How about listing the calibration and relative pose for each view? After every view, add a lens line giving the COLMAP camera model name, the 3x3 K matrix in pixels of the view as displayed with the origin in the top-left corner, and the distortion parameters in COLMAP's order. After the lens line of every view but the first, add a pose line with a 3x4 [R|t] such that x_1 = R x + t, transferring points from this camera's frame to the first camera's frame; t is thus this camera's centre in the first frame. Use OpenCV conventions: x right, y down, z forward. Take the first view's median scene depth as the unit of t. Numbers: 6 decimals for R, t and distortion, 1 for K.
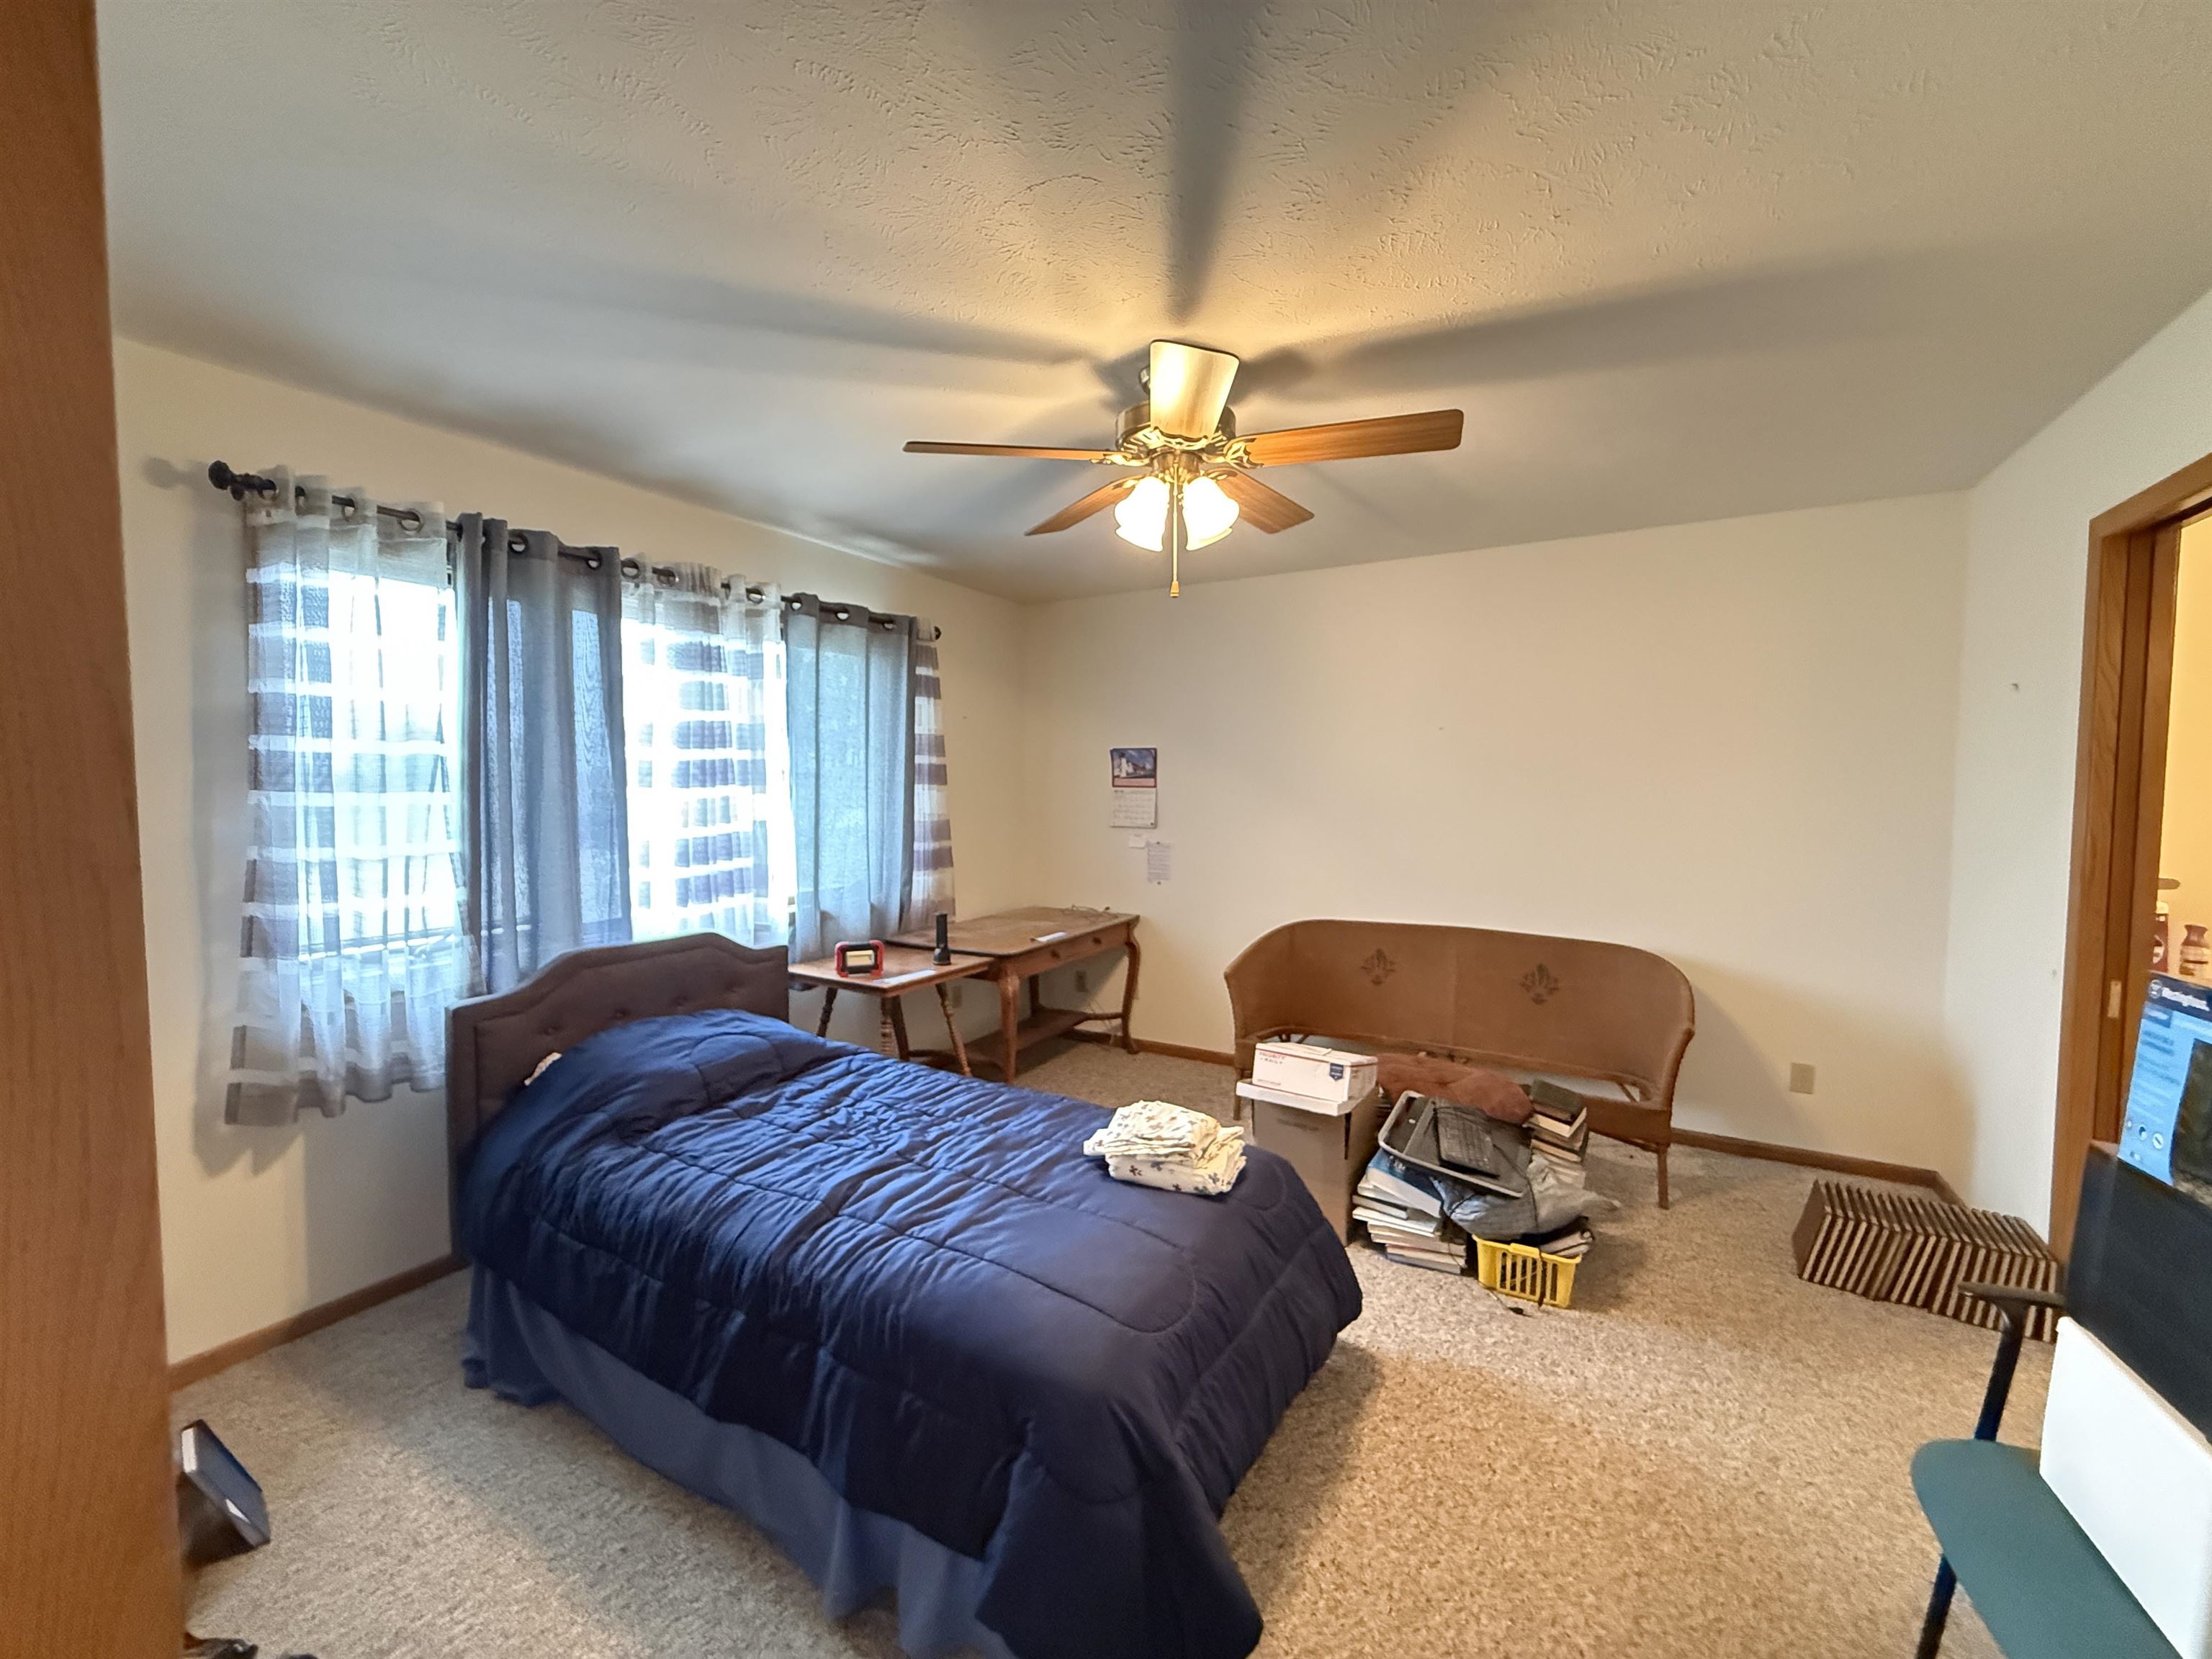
lens RADIAL K [[882.5, 0, 1106.0], [0, 882.5, 829.5], [0, 0, 1]] dist [0.000051, 0.000918]
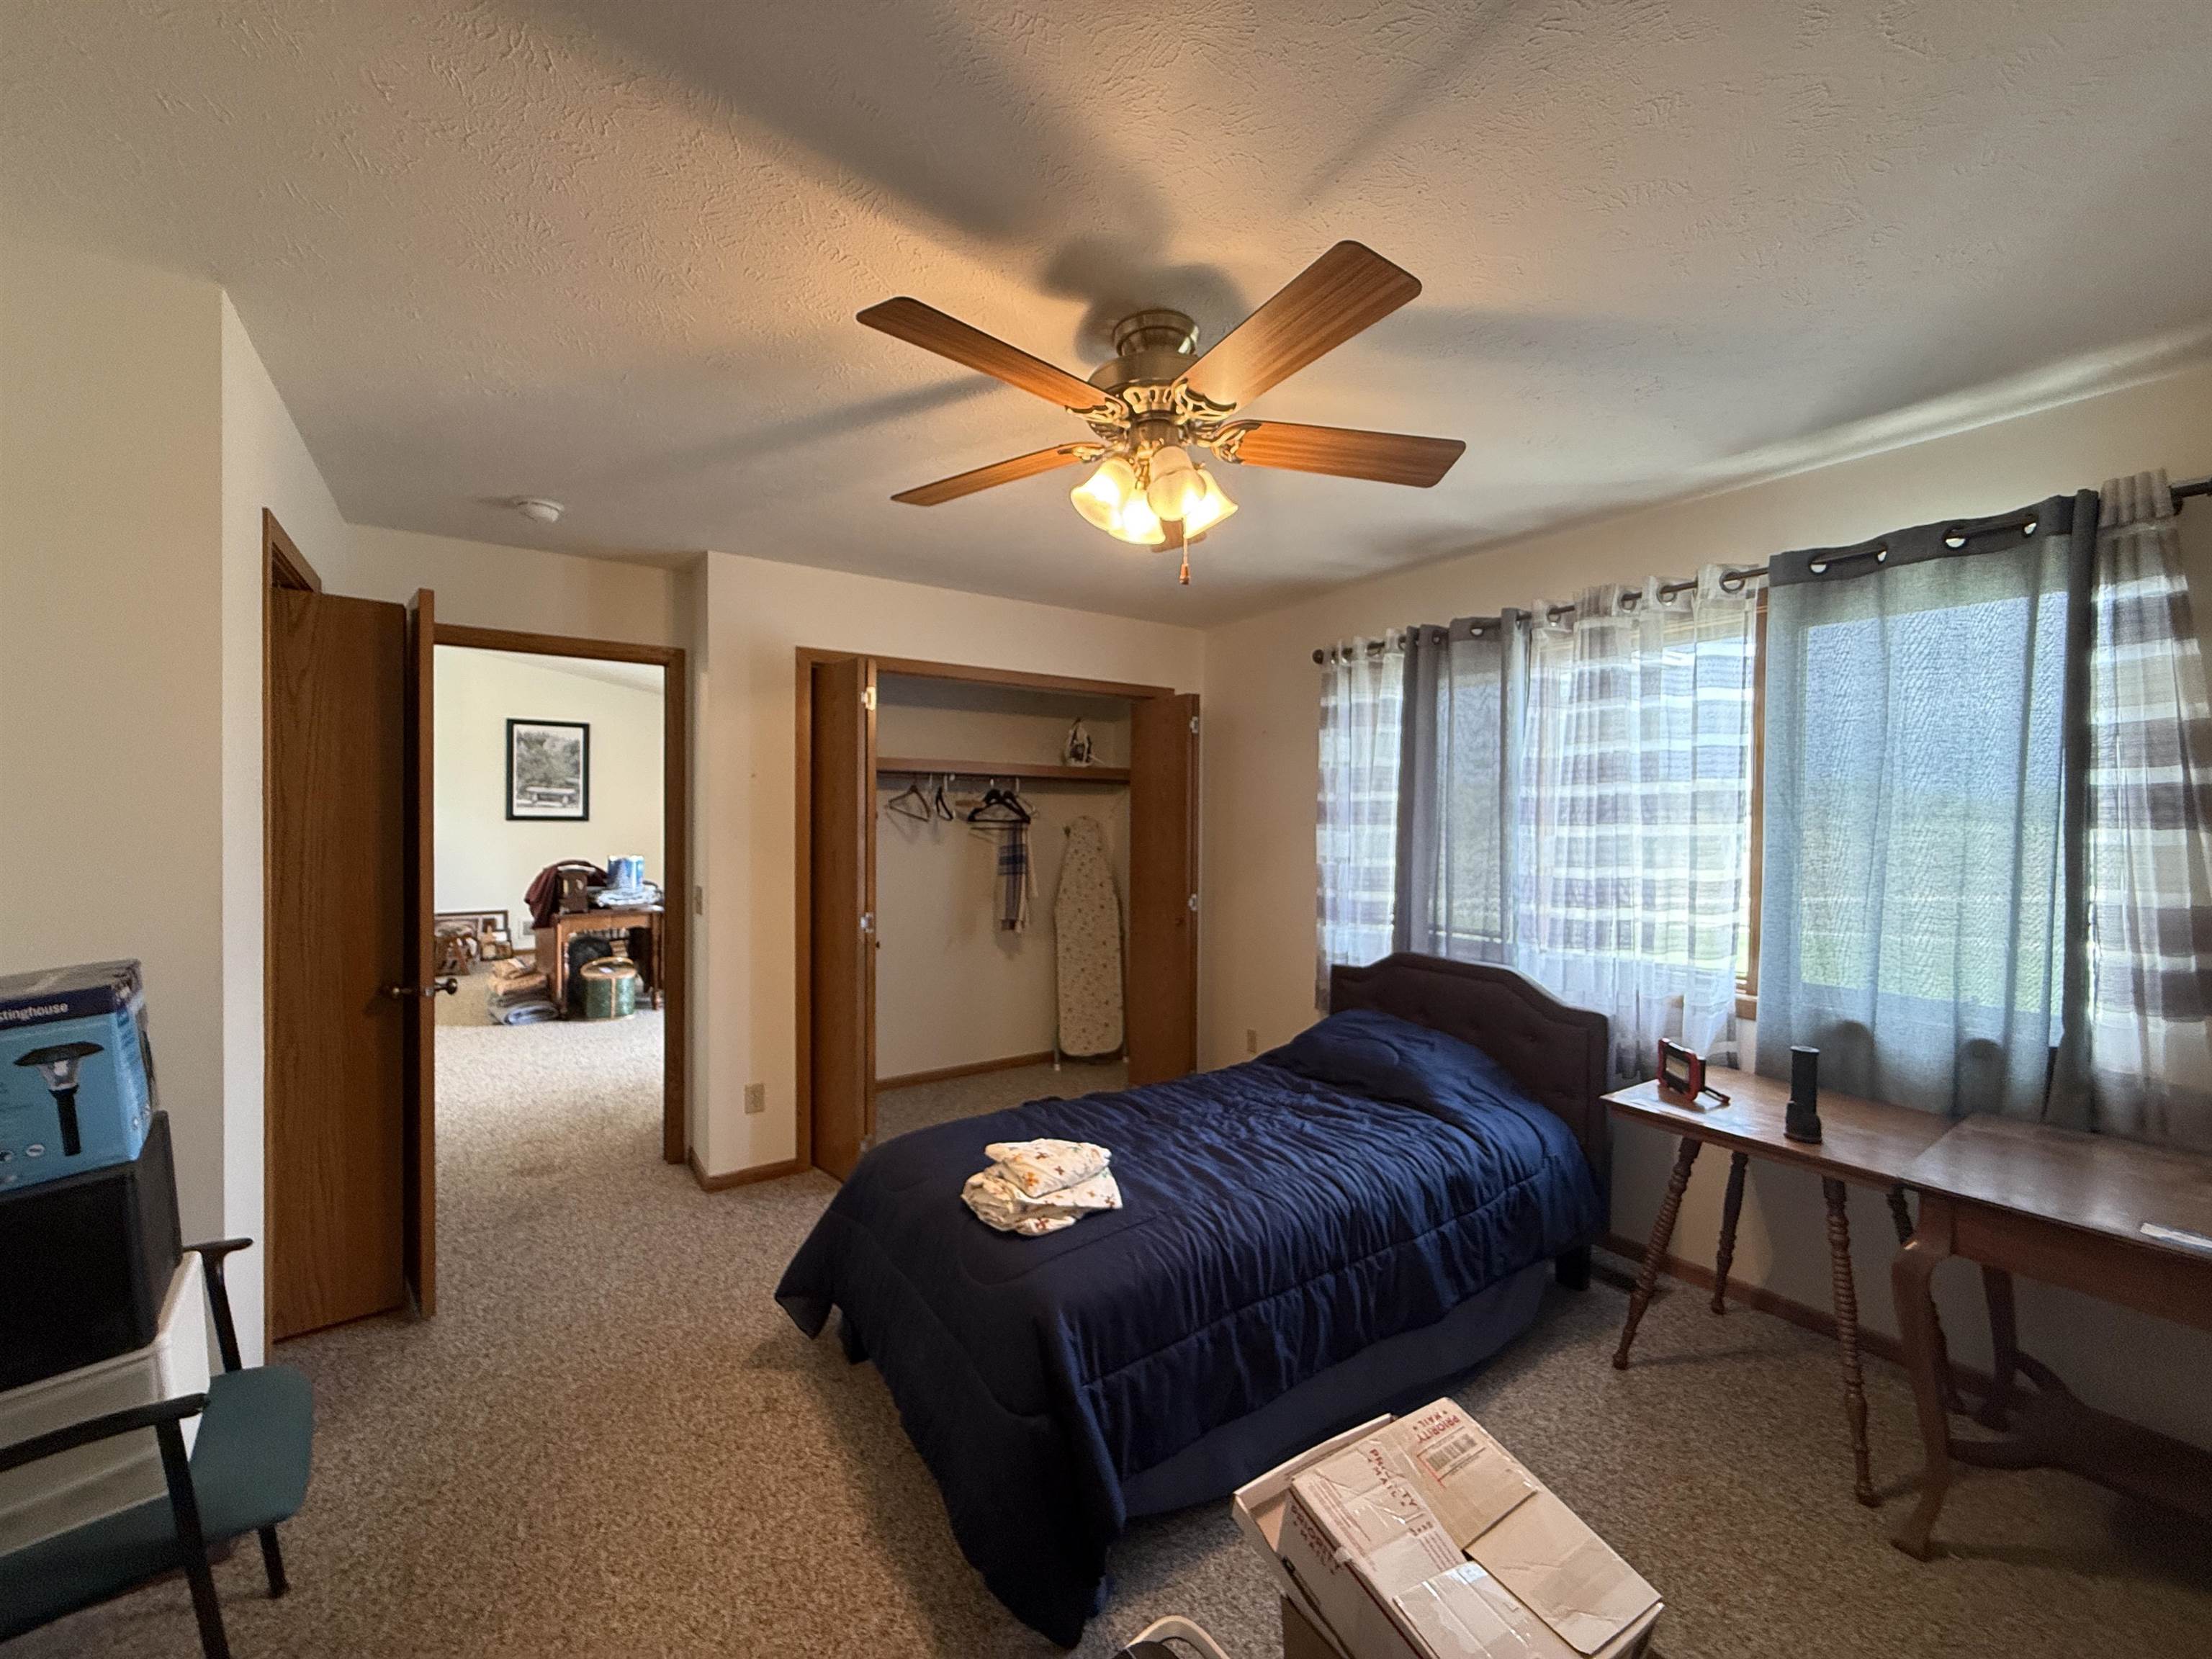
lens RADIAL K [[882.5, 0, 1106.0], [0, 882.5, 829.5], [0, 0, 1]] dist [0.000051, 0.000918]
pose [[-0.422182, 0.001212, -0.906510, 0.639633], [-0.062831, 0.997555, 0.030596, -0.043277], [0.904331, 0.069874, -0.421074, 0.998277]]
